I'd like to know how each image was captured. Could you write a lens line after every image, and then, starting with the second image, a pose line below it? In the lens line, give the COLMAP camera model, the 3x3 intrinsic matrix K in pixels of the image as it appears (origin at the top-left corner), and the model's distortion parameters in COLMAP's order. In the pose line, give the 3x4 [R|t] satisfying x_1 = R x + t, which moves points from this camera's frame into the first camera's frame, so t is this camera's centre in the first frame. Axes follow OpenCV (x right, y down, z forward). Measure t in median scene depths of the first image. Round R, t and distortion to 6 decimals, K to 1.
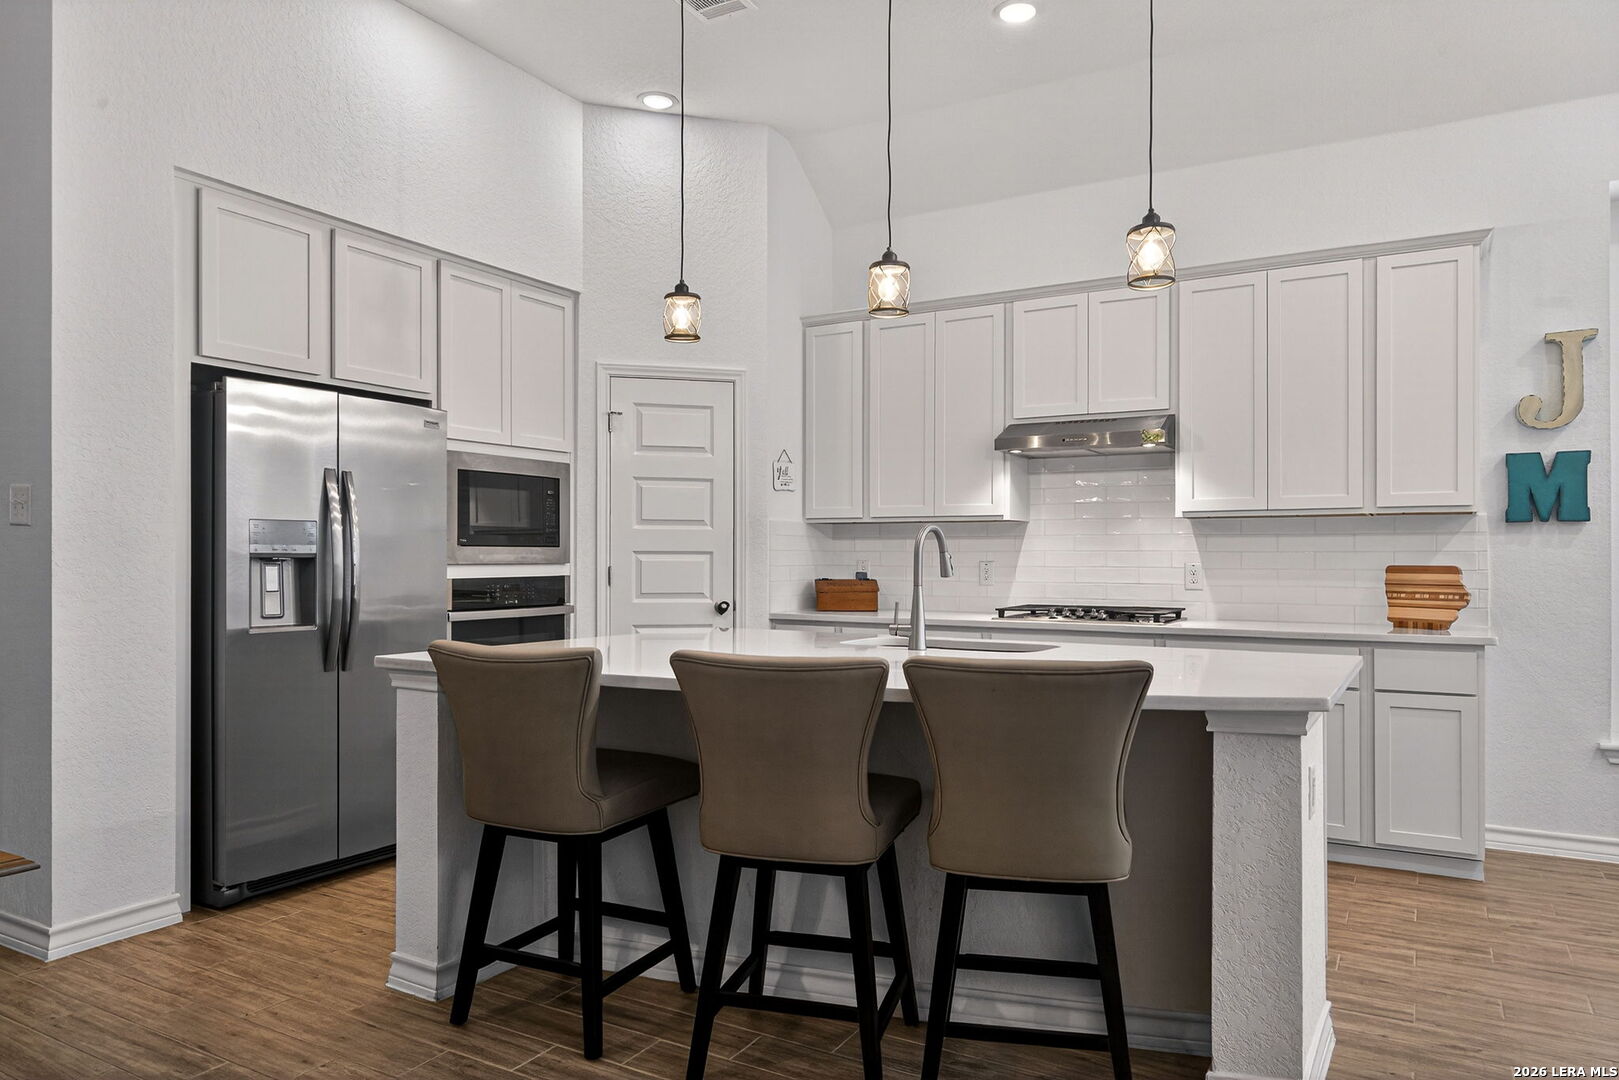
lens RADIAL K [[1044.8, 0, 820.3], [0, 1044.8, 541.4], [0, 0, 1]] dist [0.005614, -0.010282]
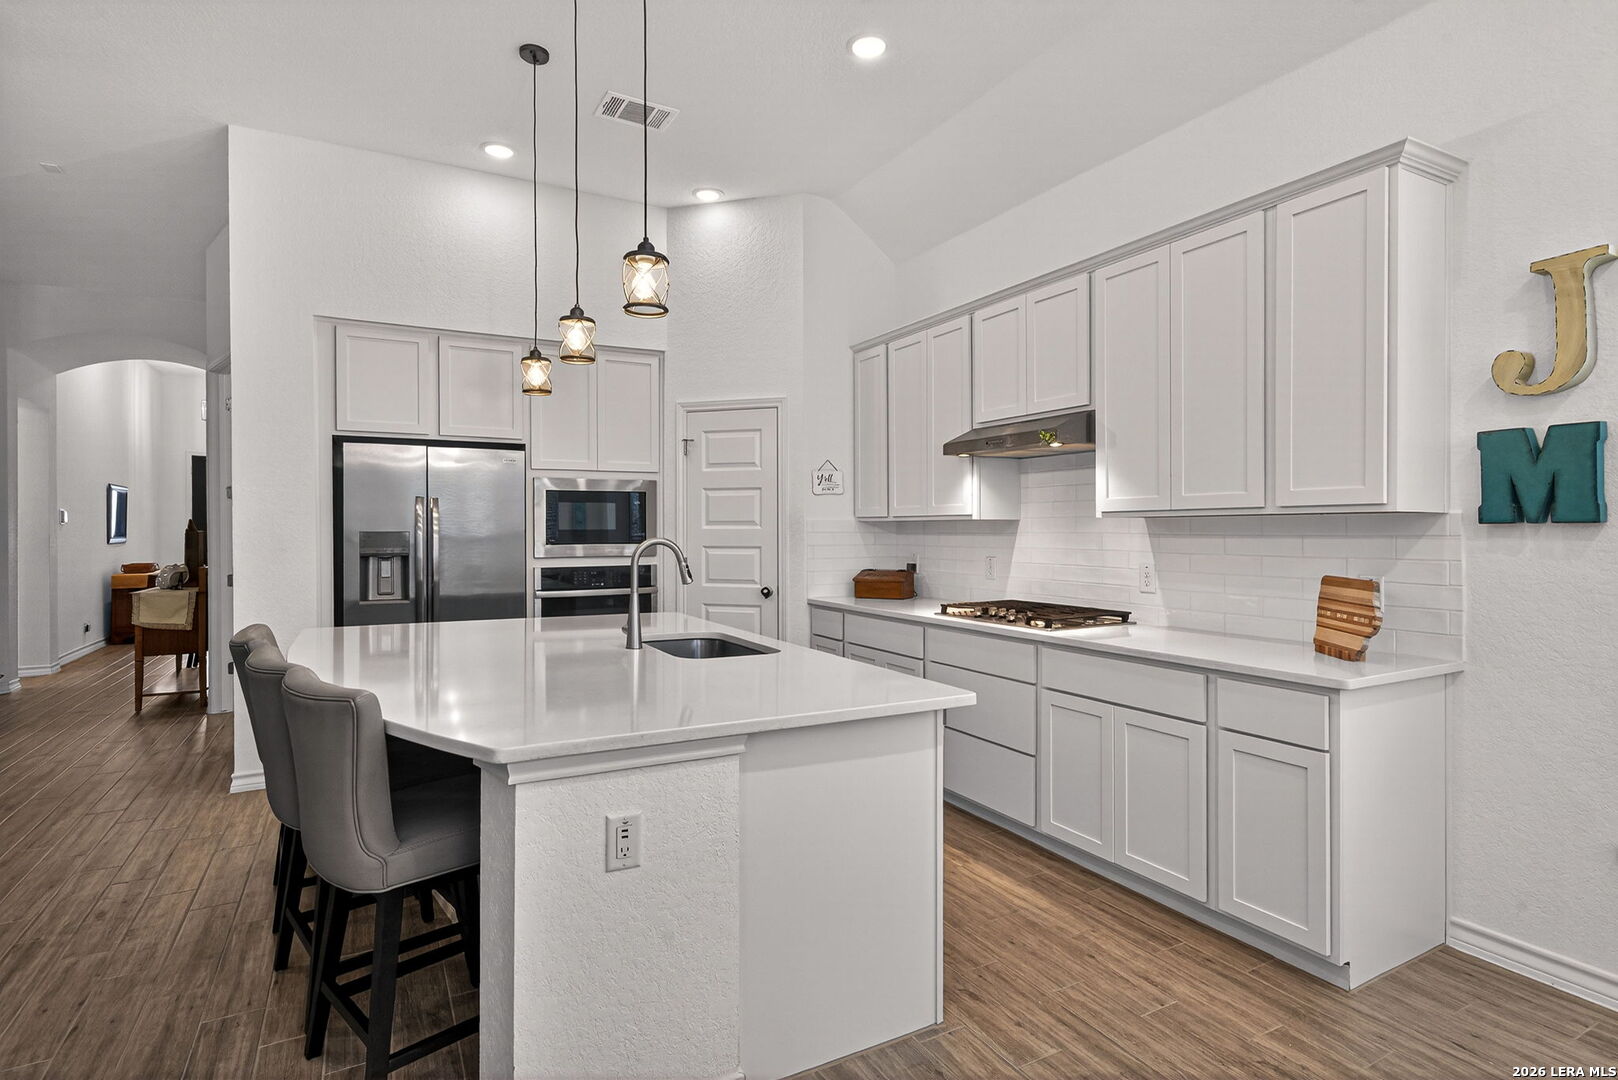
lens RADIAL K [[811.1, 0, 804.3], [0, 811.1, 522.3], [0, 0, 1]] dist [-0.006036, 0.000977]
pose [[0.853948, -0.008344, -0.520291, 0.526832], [0.011770, 0.999925, 0.003281, -0.025686], [0.520225, -0.008926, 0.853982, 0.246277]]
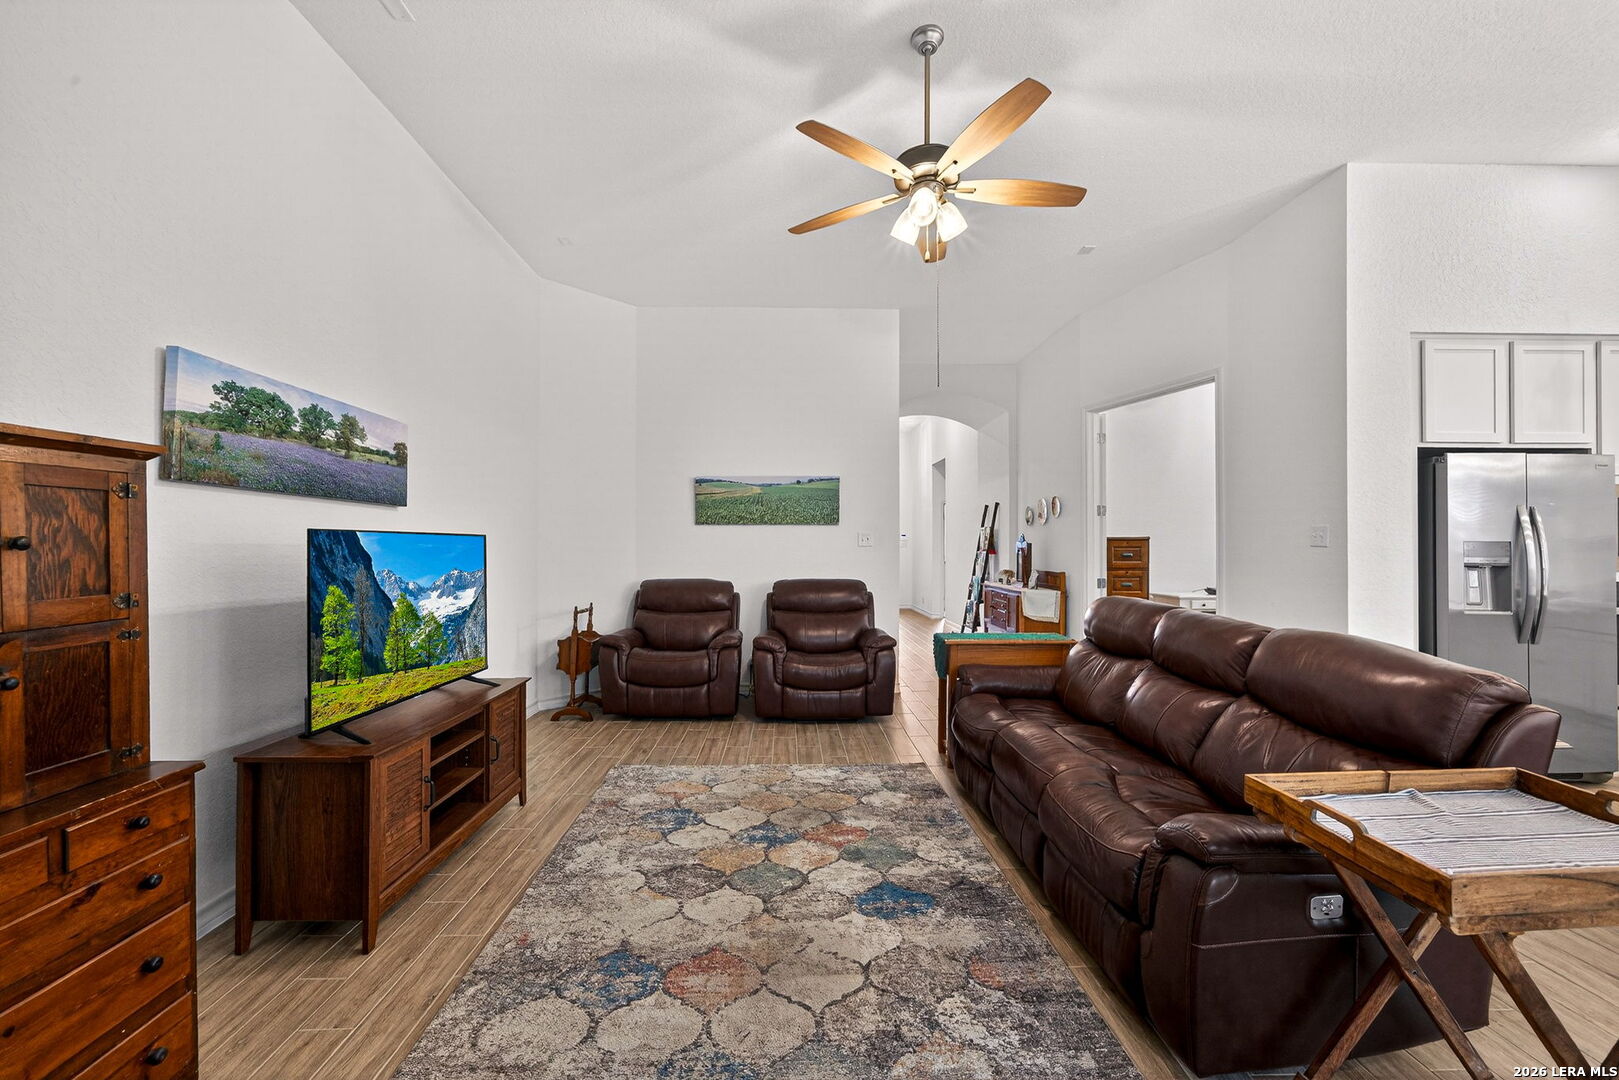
lens RADIAL K [[639.7, 0, 800.9], [0, 639.7, 544.0], [0, 0, 1]] dist [0.000083, 0.001440]
pose [[0.513757, -0.002596, -0.857932, -0.184141], [0.006934, 0.999975, 0.001127, -0.020173], [0.857907, -0.006528, 0.513763, -0.286887]]
